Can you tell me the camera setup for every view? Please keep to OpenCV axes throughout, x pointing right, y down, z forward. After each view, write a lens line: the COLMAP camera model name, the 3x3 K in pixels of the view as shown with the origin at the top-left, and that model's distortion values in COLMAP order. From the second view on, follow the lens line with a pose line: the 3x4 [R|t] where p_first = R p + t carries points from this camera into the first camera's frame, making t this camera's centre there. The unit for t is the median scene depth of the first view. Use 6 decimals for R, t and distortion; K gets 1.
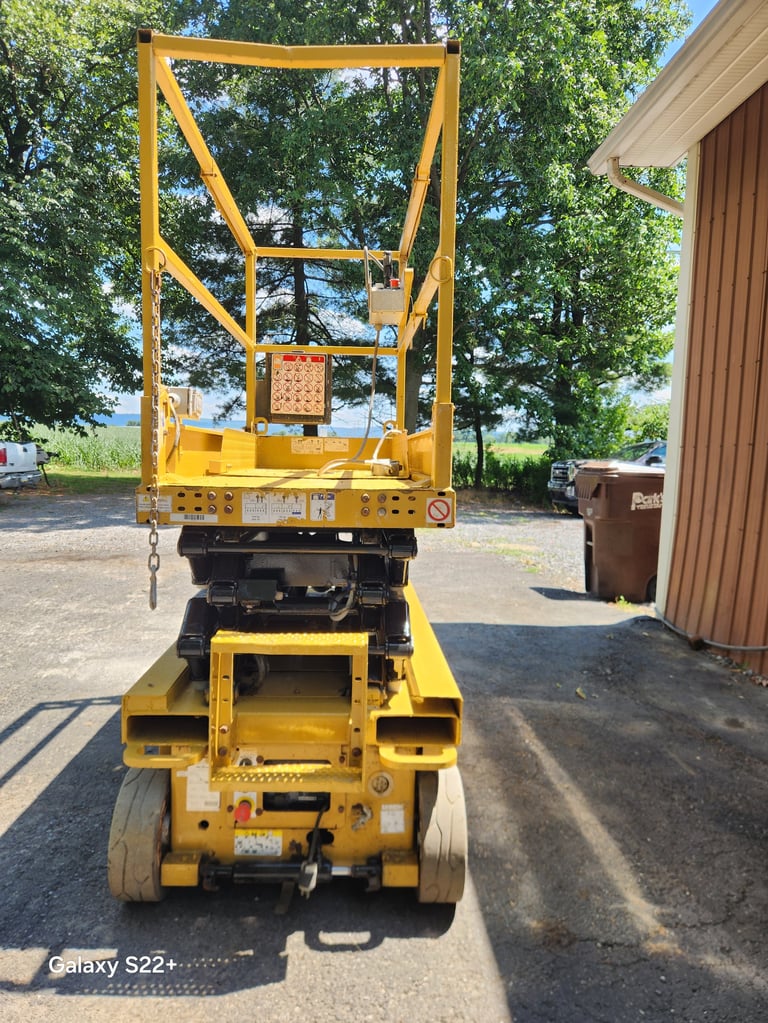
lens RADIAL K [[676.2, 0, 379.8], [0, 676.2, 502.2], [0, 0, 1]] dist [0.044149, -0.041801]
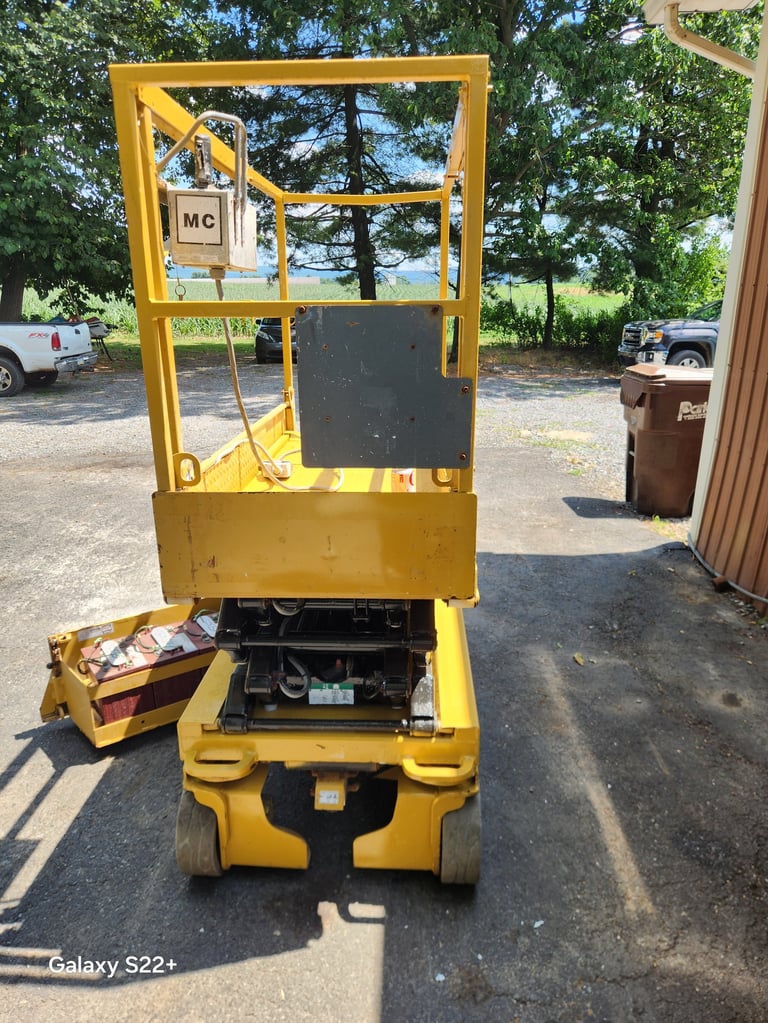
lens RADIAL K [[676.2, 0, 387.6], [0, 676.2, 513.9], [0, 0, 1]] dist [0.044149, -0.041801]
pose [[0.995879, -0.005834, -0.090505, 0.075608], [0.025944, 0.974553, 0.222652, -0.103389], [0.086903, -0.224083, 0.970688, 0.045446]]
